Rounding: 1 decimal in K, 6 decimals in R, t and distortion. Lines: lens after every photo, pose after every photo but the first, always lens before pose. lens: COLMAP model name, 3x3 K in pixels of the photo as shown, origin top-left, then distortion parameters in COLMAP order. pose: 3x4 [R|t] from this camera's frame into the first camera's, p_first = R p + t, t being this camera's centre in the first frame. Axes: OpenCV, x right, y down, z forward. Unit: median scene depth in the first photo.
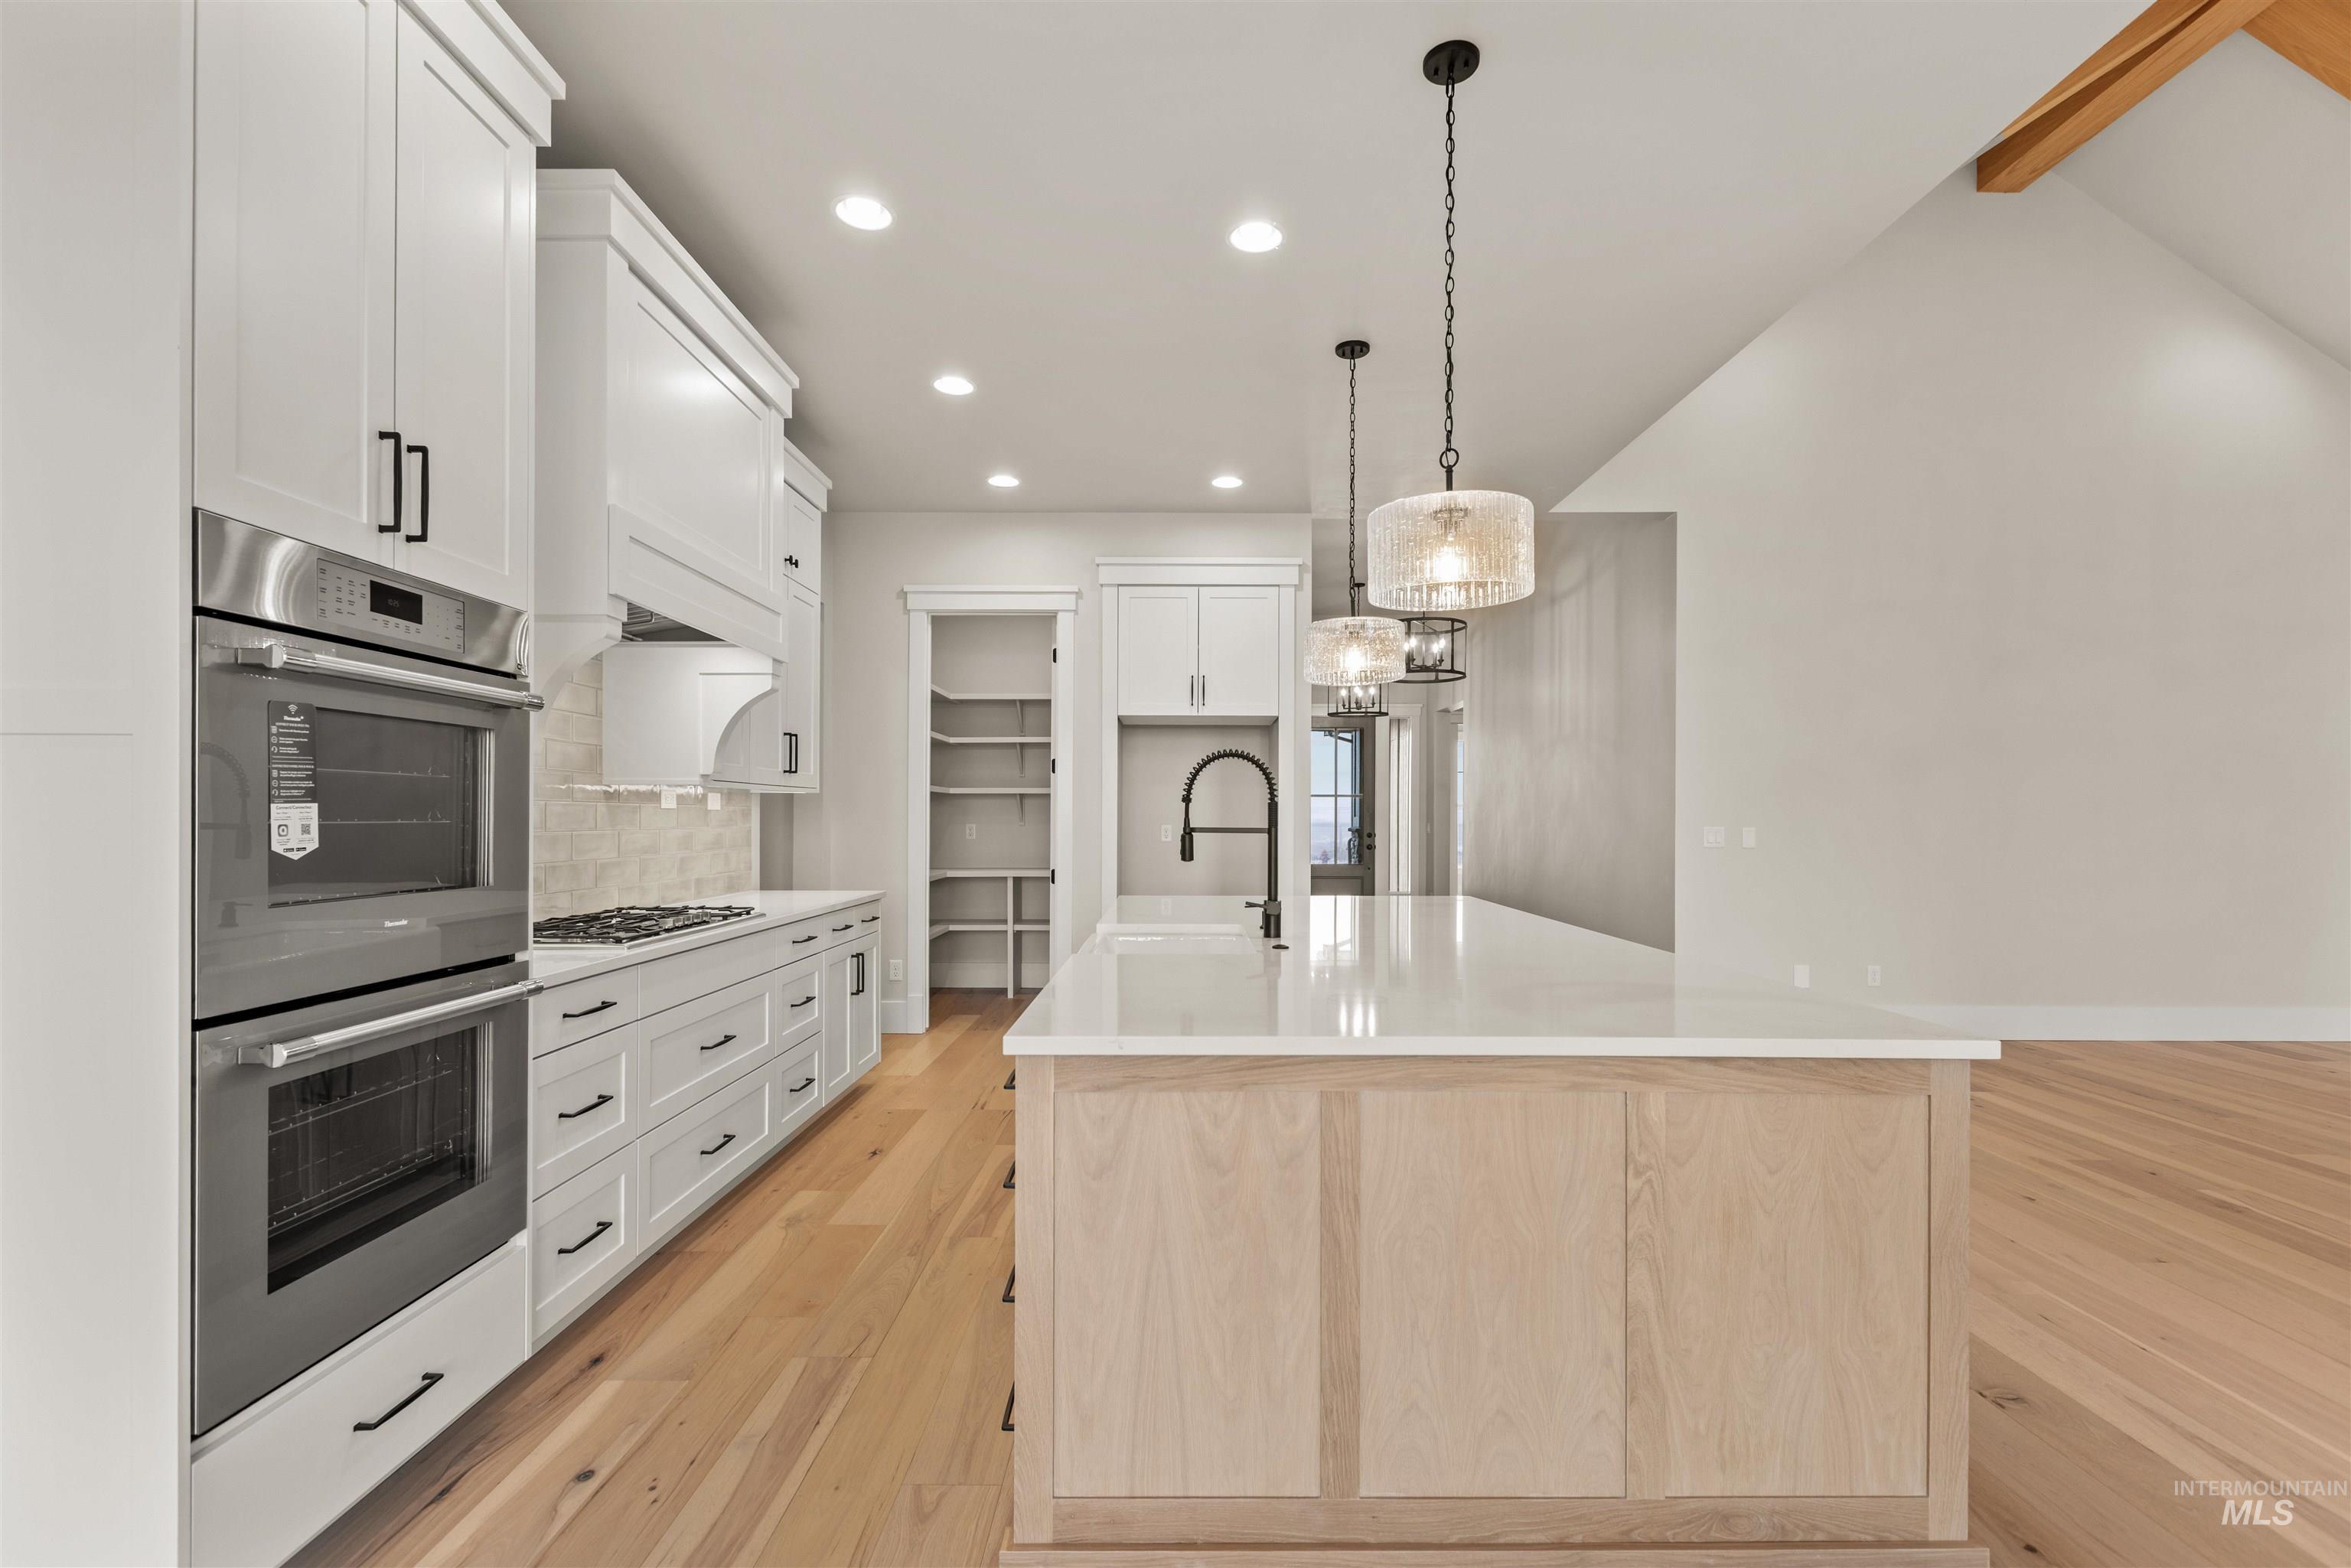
lens RADIAL K [[1072.2, 0, 1214.3], [0, 1072.2, 810.0], [0, 0, 1]] dist [0.001164, -0.001617]
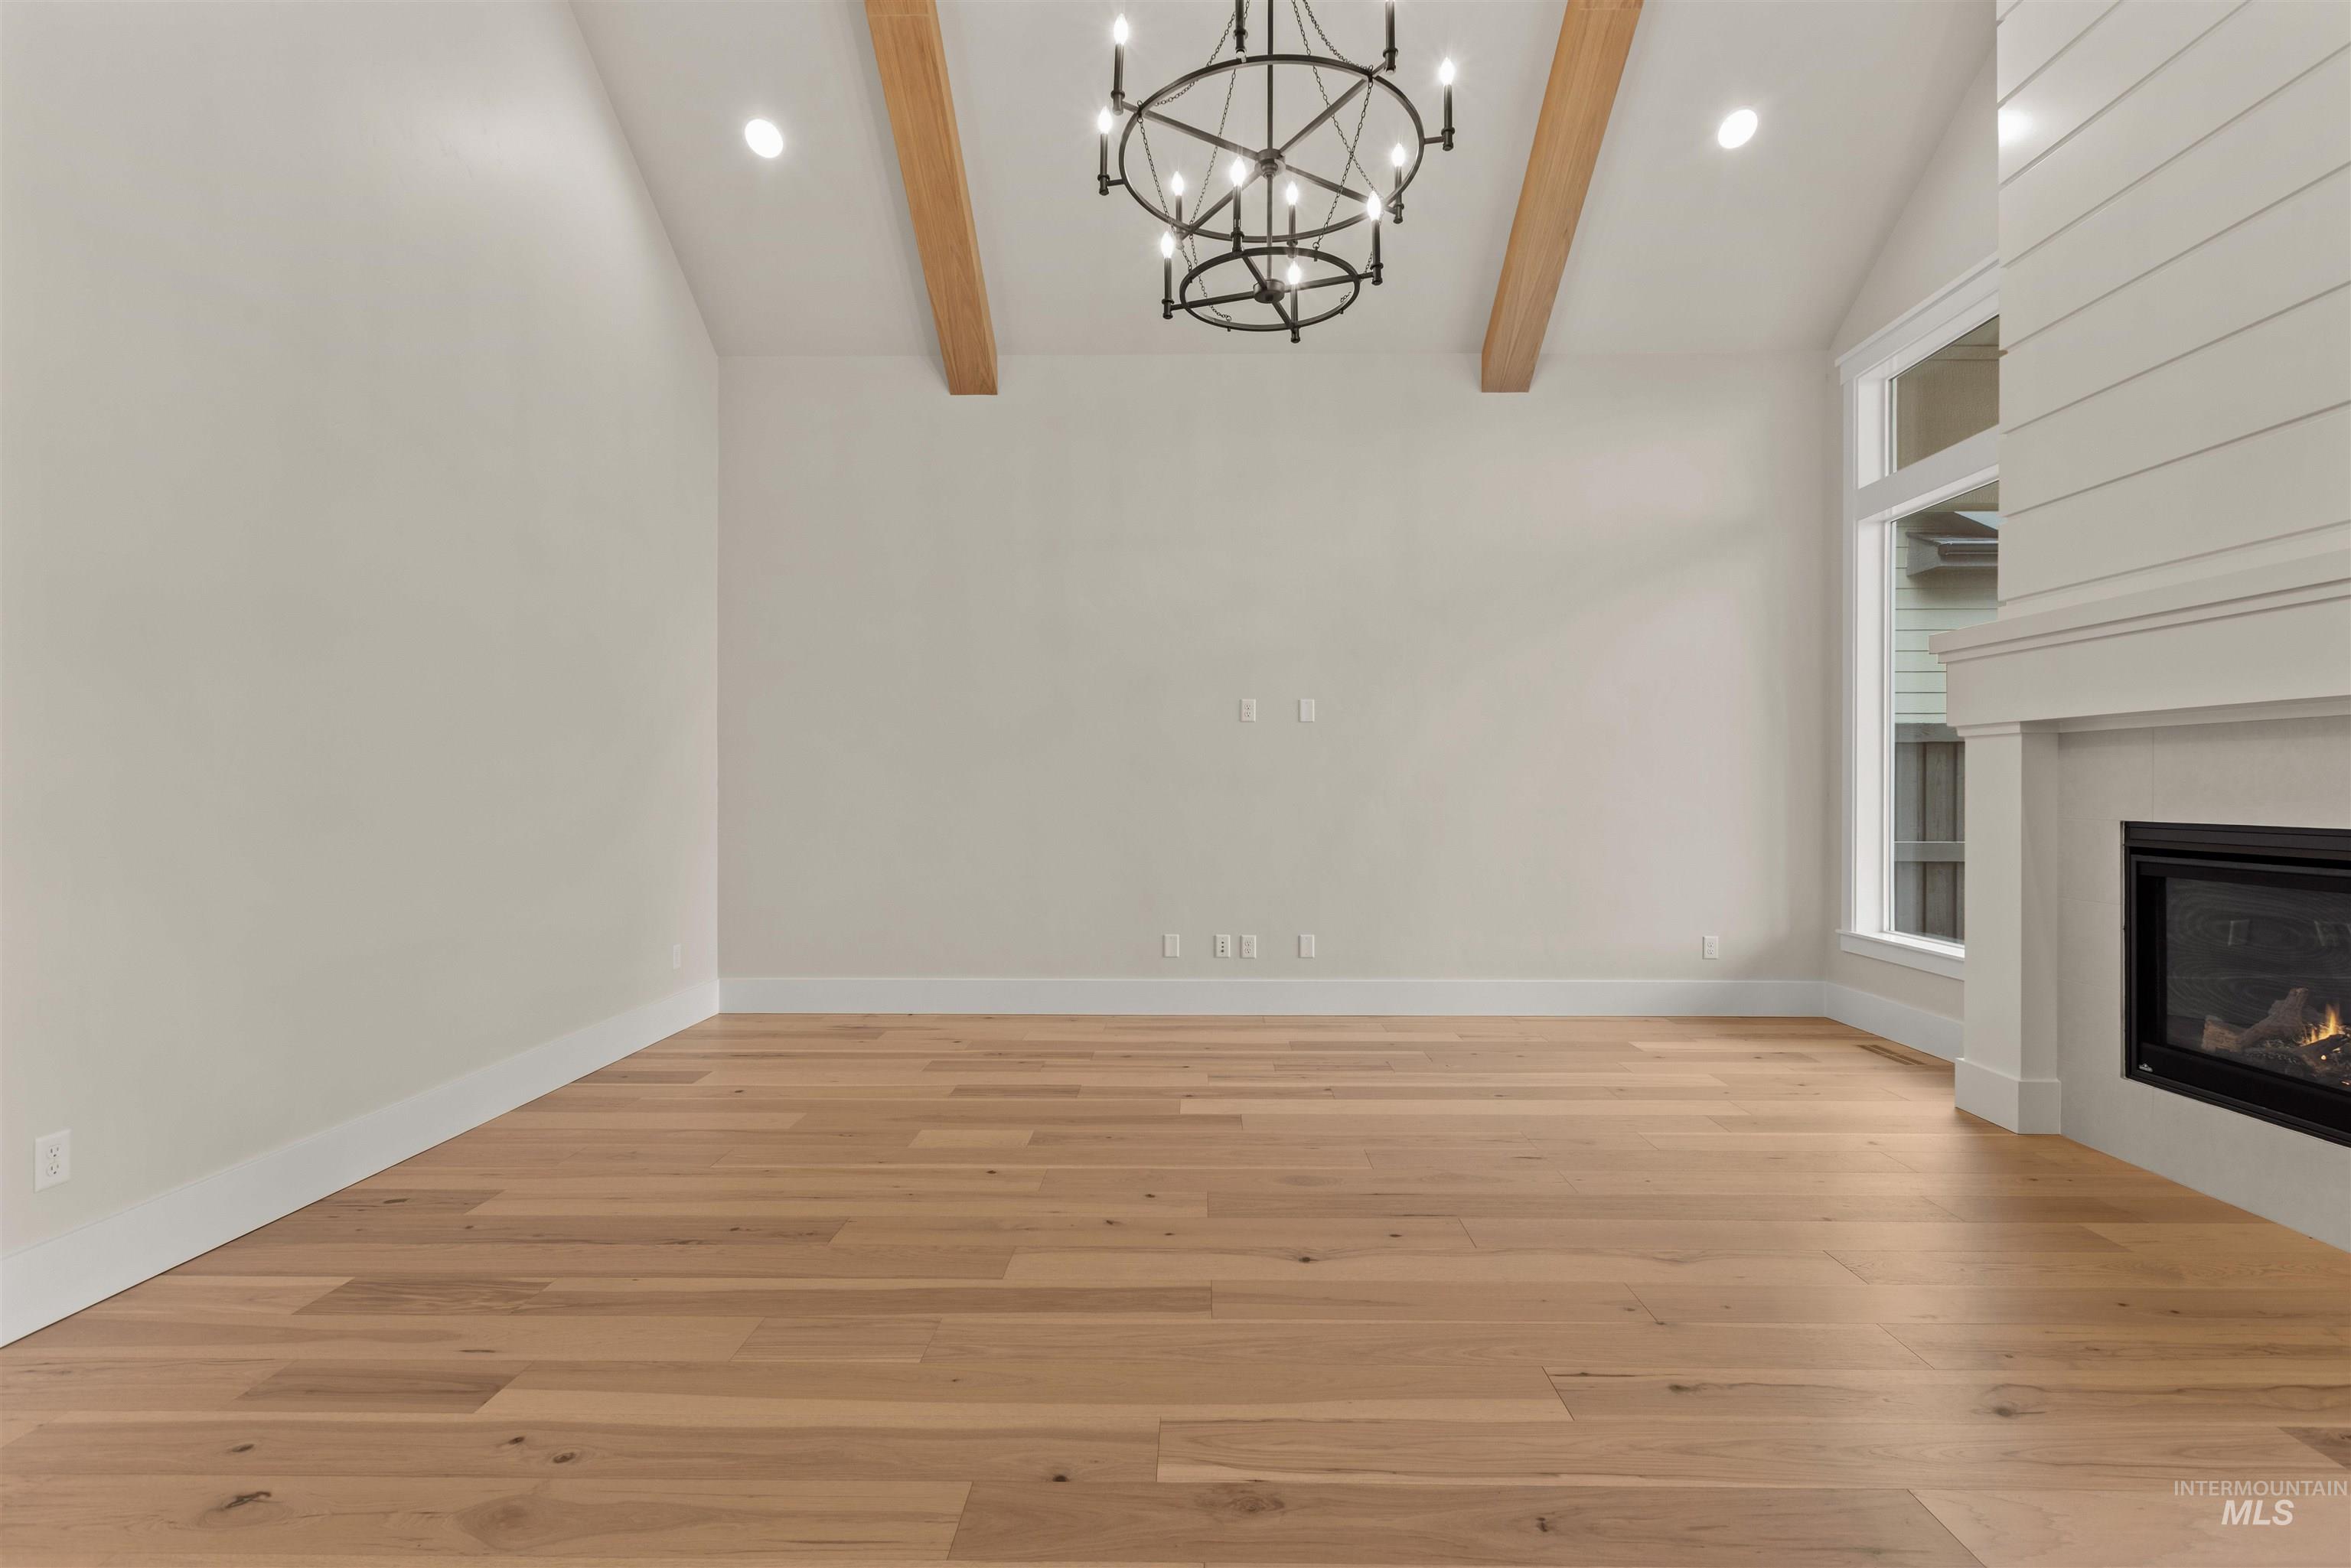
lens RADIAL K [[1072.2, 0, 1186.7], [0, 1072.2, 801.3], [0, 0, 1]] dist [0.001164, -0.001617]
pose [[0.039968, -0.017350, 0.999050, 0.420450], [-0.003998, 0.999838, 0.017523, 0.021621], [-0.999193, -0.004694, 0.039893, 0.990010]]
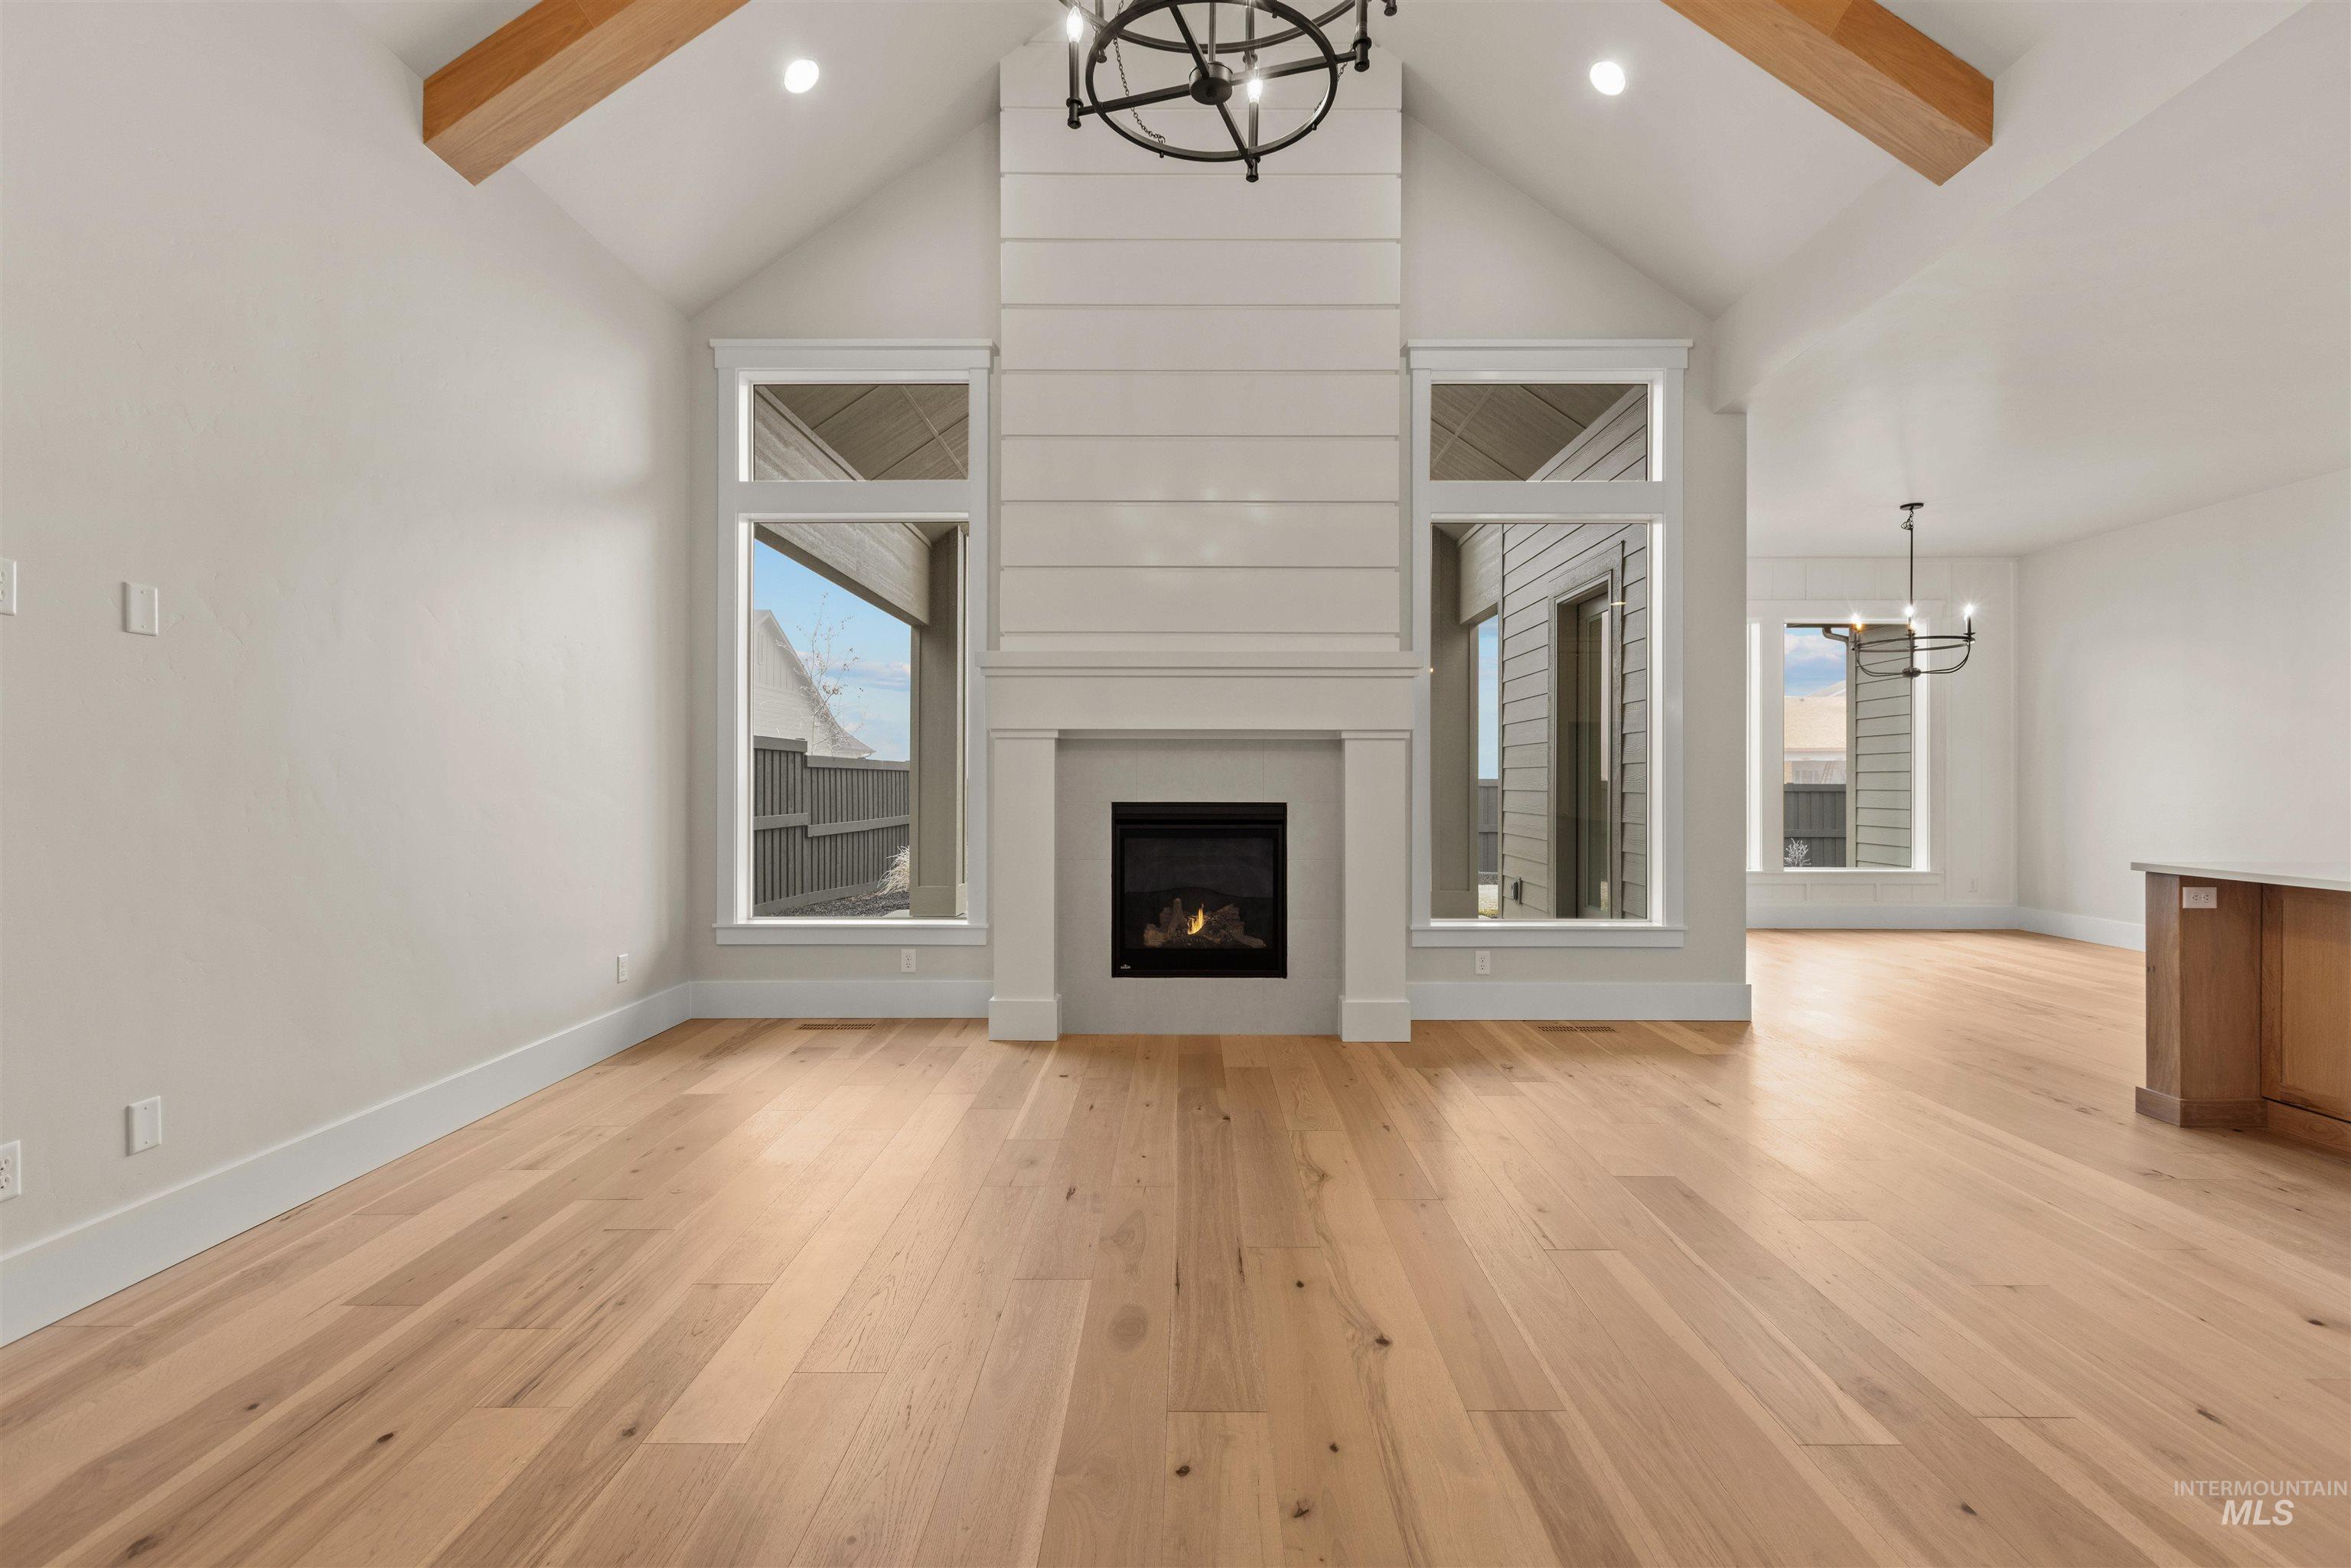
lens RADIAL K [[1072.2, 0, 1152.7], [0, 1072.2, 773.5], [0, 0, 1]] dist [0.001164, -0.001617]
pose [[-0.999049, -0.006814, 0.043058, 1.303967], [-0.007396, 0.999883, -0.013388, 0.035763], [-0.042962, -0.013694, -0.998983, 1.584019]]
